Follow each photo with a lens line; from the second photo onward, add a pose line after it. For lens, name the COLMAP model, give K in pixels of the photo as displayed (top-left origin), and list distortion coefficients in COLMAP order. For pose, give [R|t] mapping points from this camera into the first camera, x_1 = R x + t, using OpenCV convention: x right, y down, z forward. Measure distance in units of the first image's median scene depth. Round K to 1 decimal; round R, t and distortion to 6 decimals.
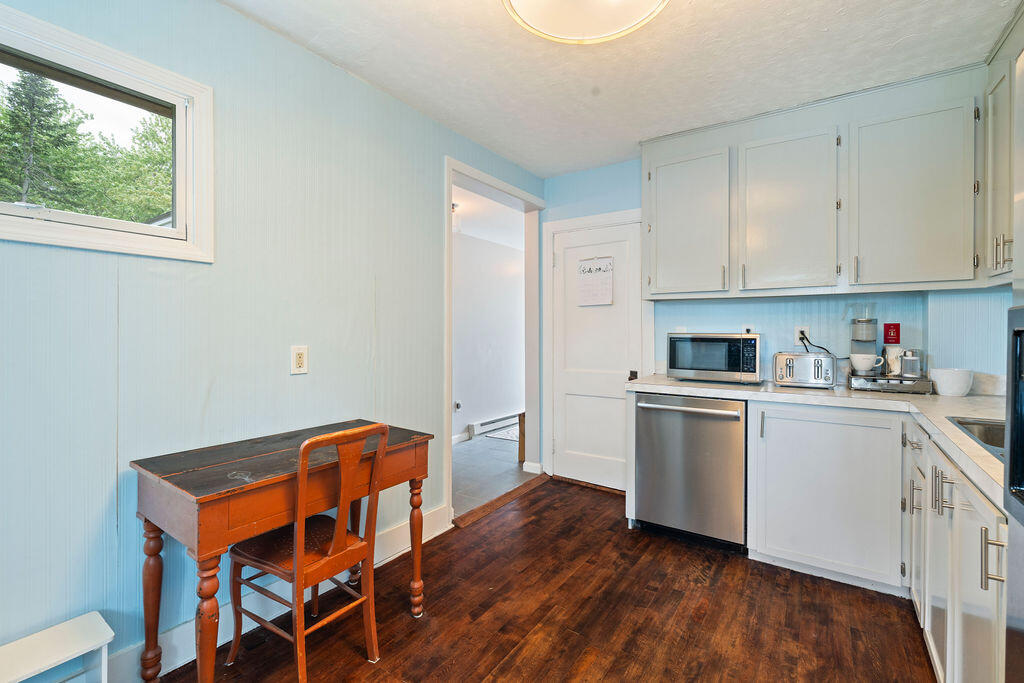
lens RADIAL K [[452.1, 0, 512.0], [0, 452.1, 341.5], [0, 0, 1]] dist [0.001164, 0.000478]
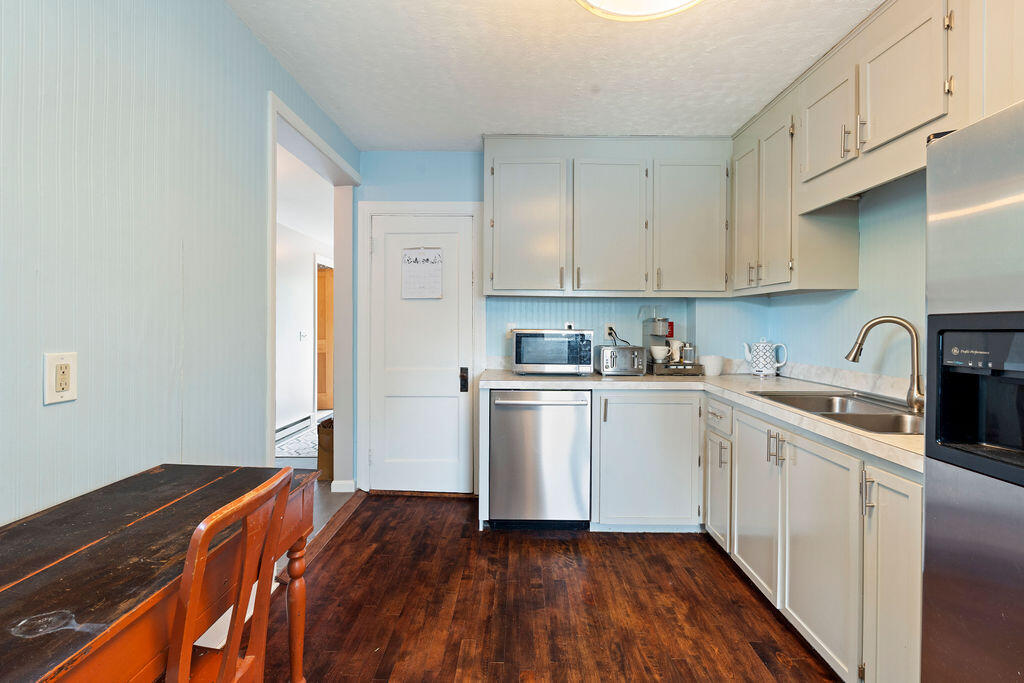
lens RADIAL K [[452.9, 0, 510.0], [0, 452.9, 334.4], [0, 0, 1]] dist [-0.001654, 0.000130]
pose [[0.832110, -0.005504, 0.554583, -0.267729], [0.006808, 0.999977, -0.000290, -0.007378], [-0.554569, 0.004017, 0.832128, 0.186729]]
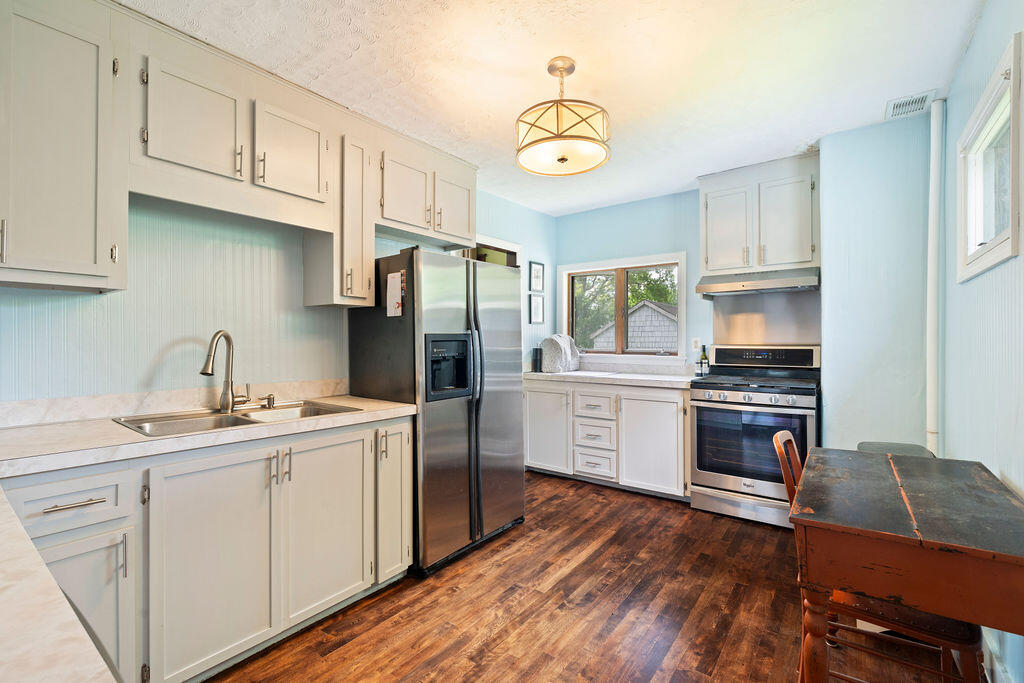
lens RADIAL K [[452.1, 0, 512.0], [0, 452.1, 341.5], [0, 0, 1]] dist [0.001164, 0.000478]
pose [[-0.999462, -0.000213, 0.032786, 0.158155], [0.000222, 0.999912, 0.013267, -0.025436], [-0.032786, 0.013267, -0.999374, 1.372759]]
